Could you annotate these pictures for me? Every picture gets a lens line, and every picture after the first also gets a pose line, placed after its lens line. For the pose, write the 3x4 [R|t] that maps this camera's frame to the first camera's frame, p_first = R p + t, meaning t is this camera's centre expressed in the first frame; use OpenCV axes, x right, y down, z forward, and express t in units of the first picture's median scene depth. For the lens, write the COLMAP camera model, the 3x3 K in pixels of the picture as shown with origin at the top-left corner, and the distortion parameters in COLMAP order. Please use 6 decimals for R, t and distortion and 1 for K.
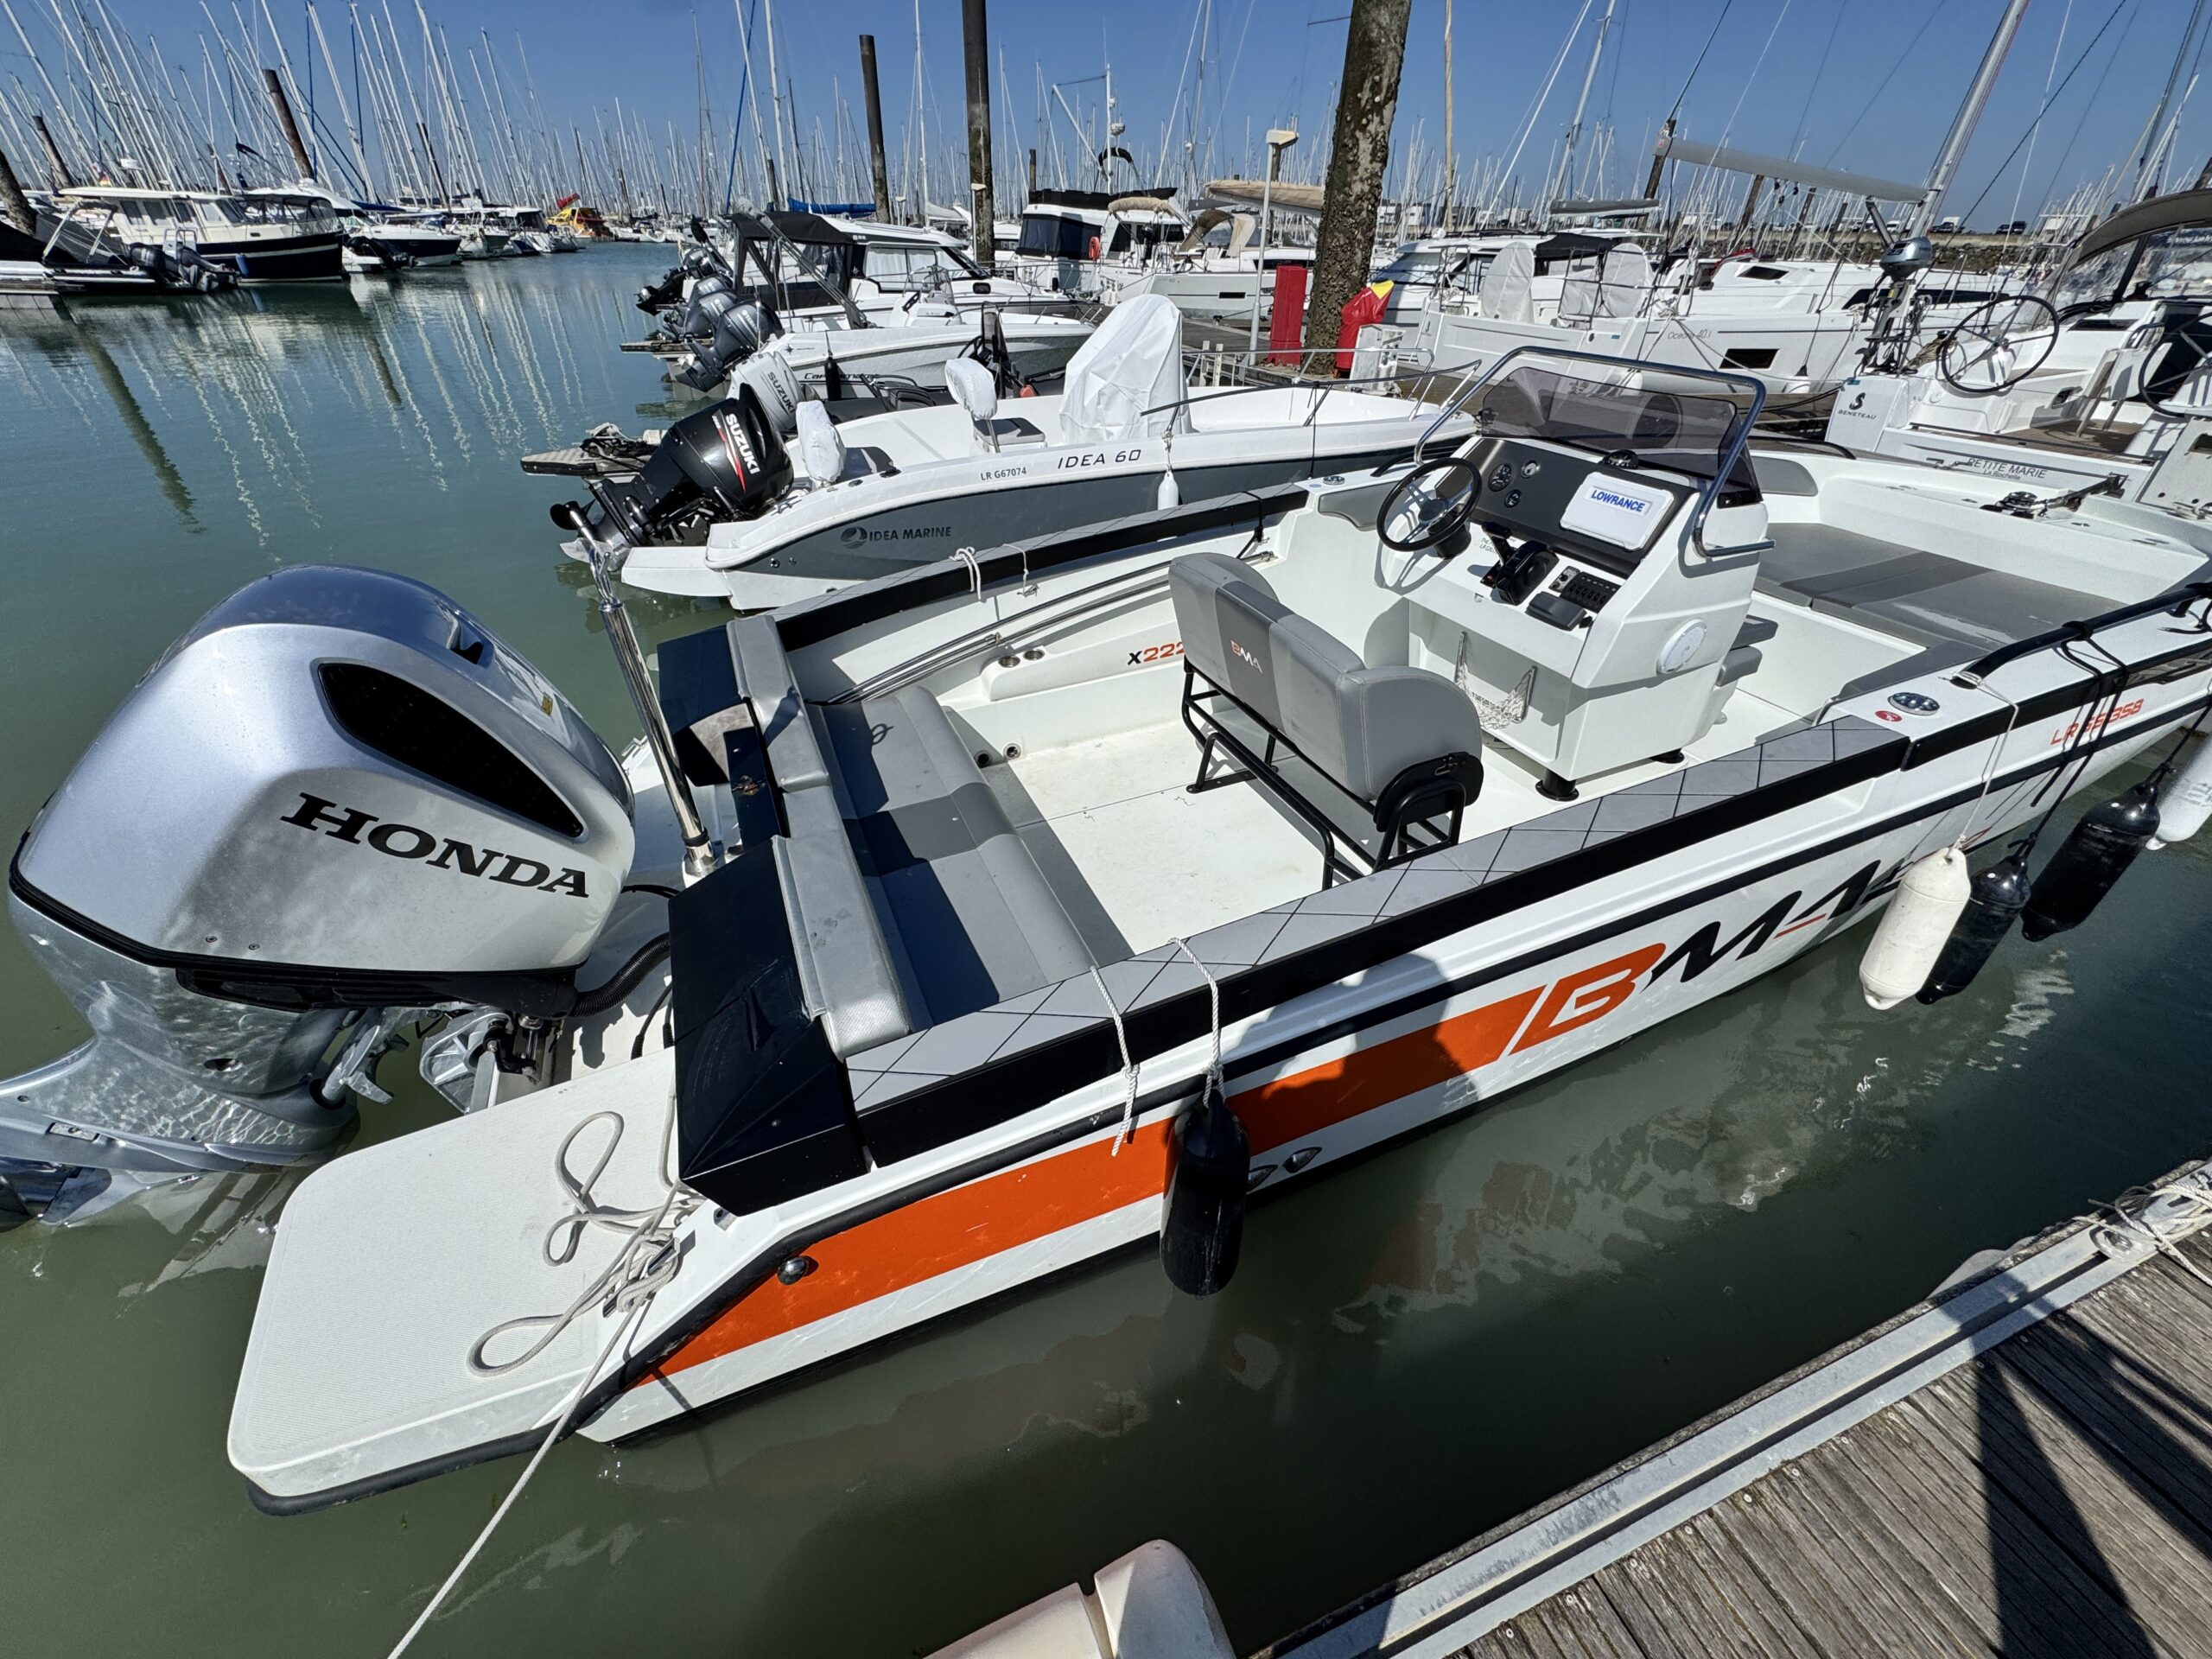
lens RADIAL K [[883.9, 0, 1120.5], [0, 883.9, 823.0], [0, 0, 1]] dist [-0.005174, 0.000148]
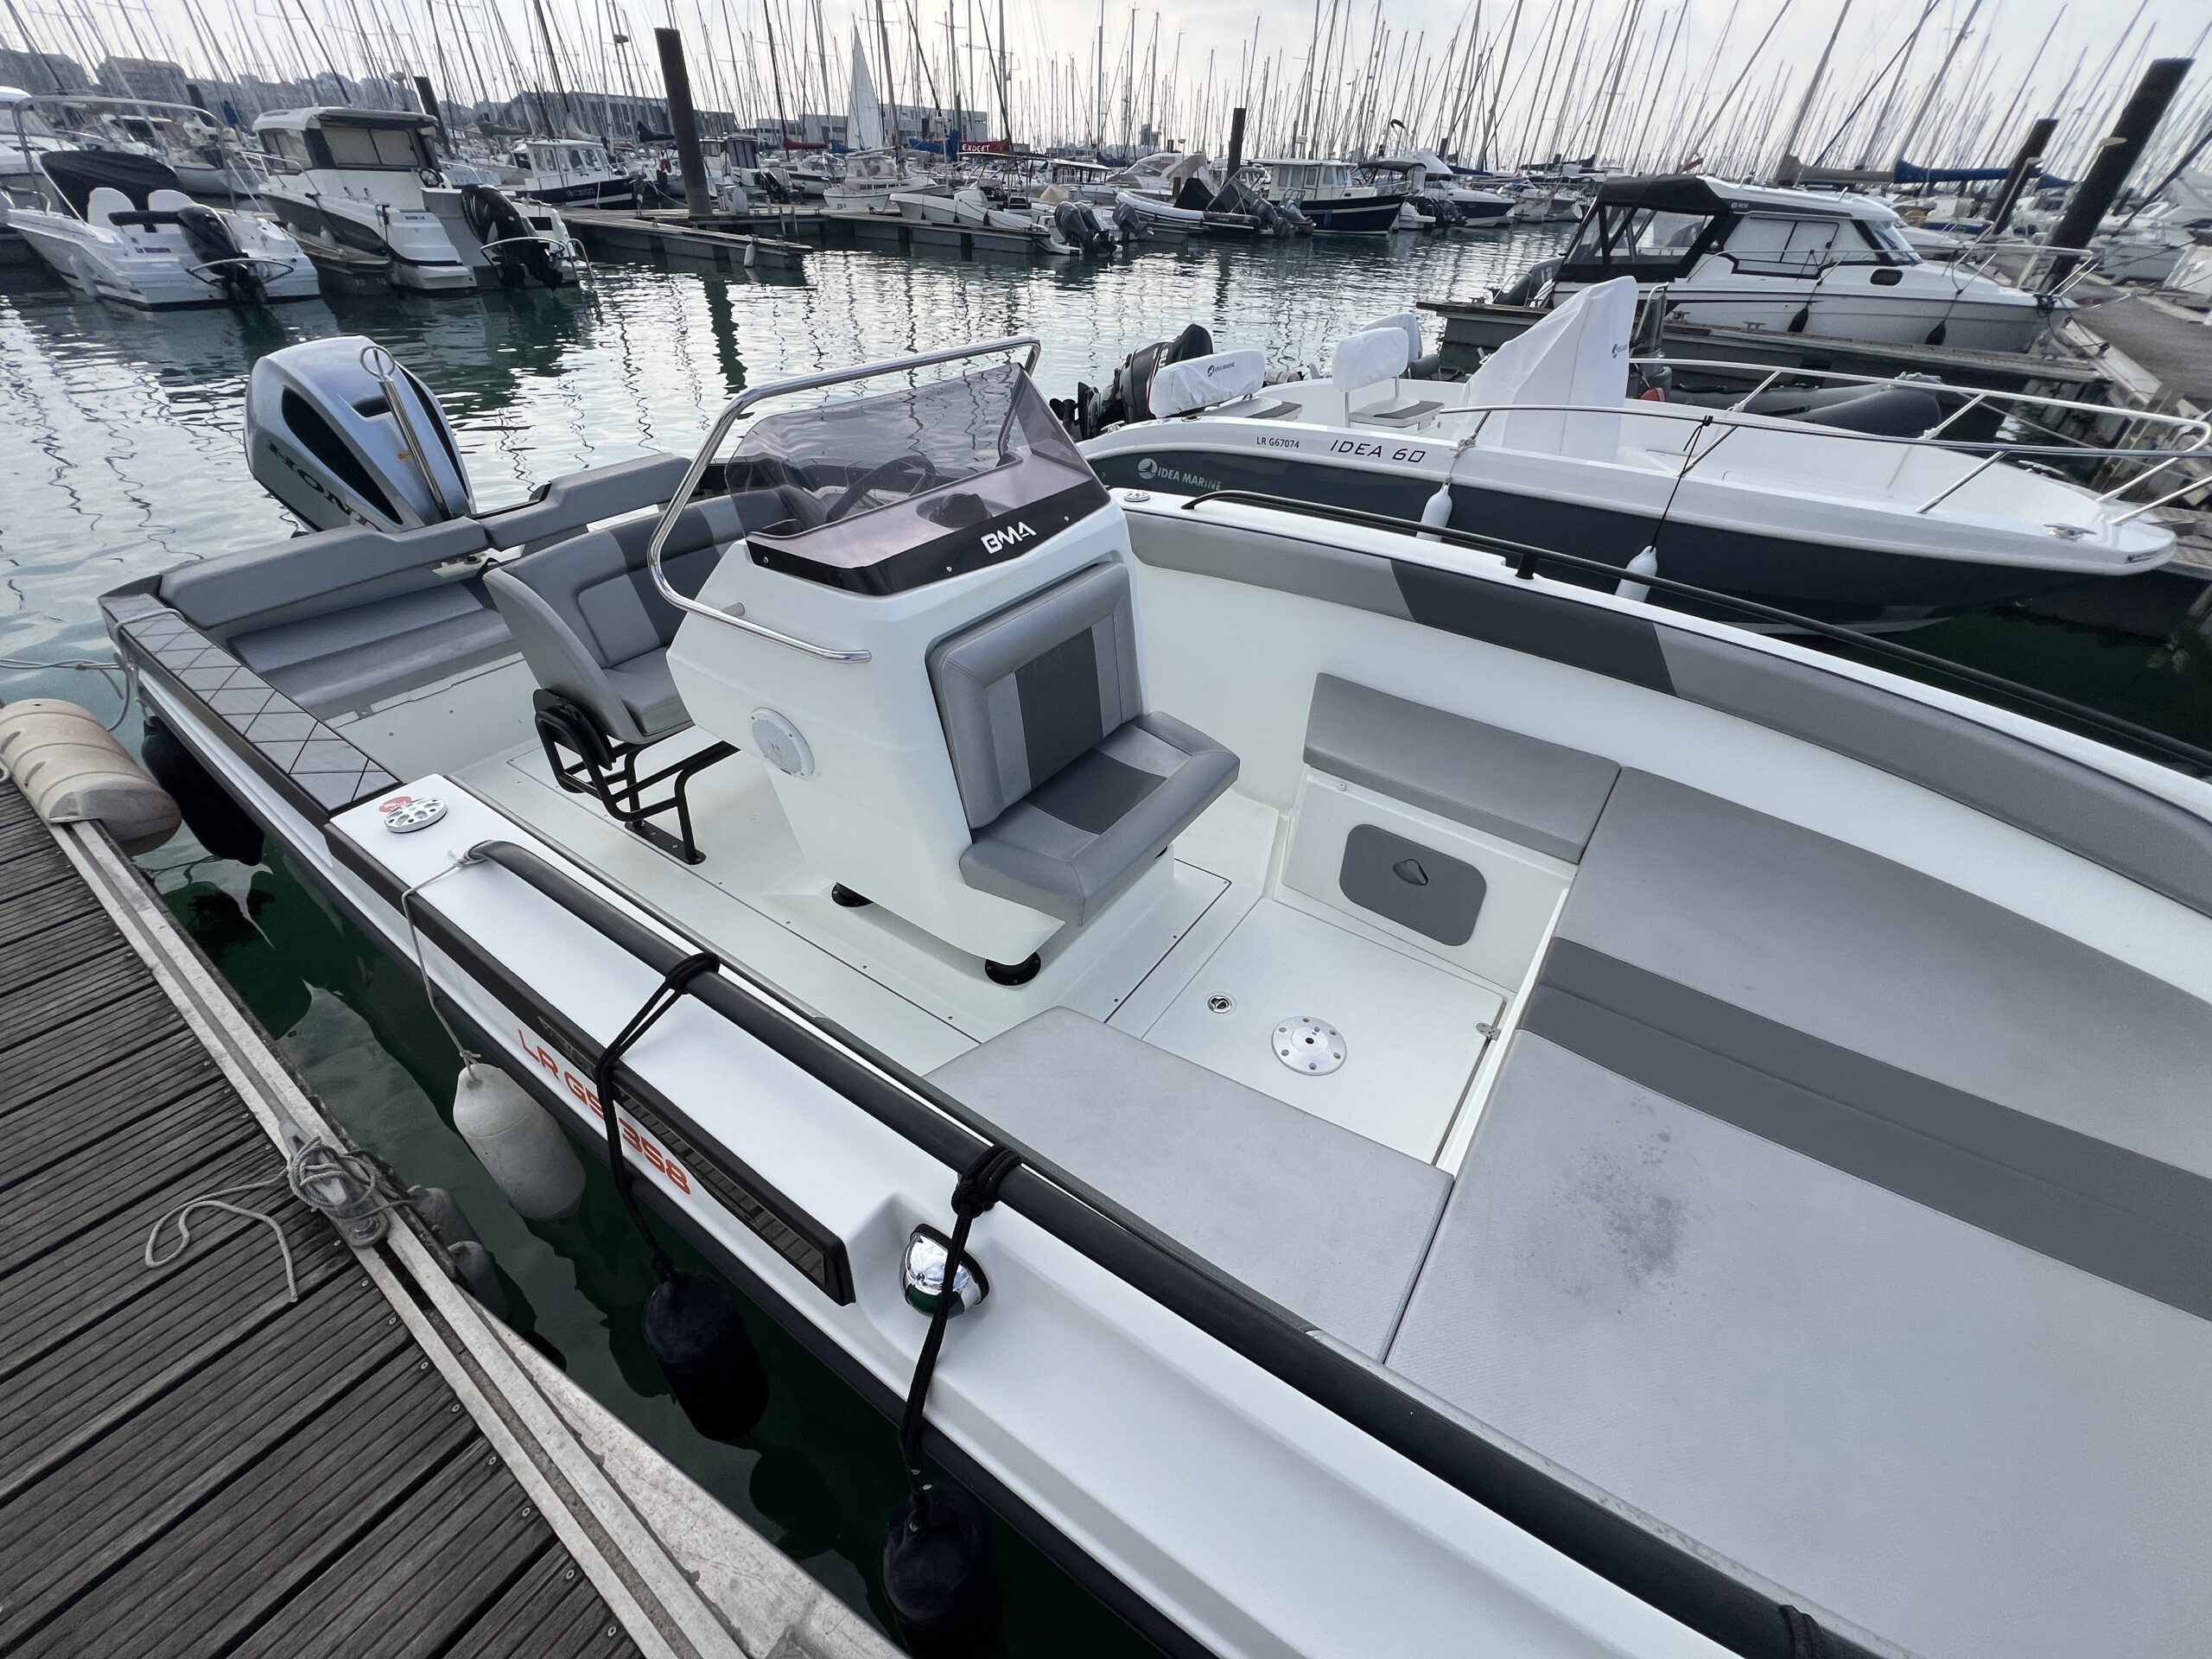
lens RADIAL K [[883.4, 0, 1101.9], [0, 883.4, 827.3], [0, 0, 1]] dist [-0.002485, 0.000319]
pose [[0.553486, 0.492142, -0.671900, 0.309128], [-0.471910, 0.850056, 0.233893, -0.078917], [0.686261, 0.187620, 0.702741, 0.114232]]
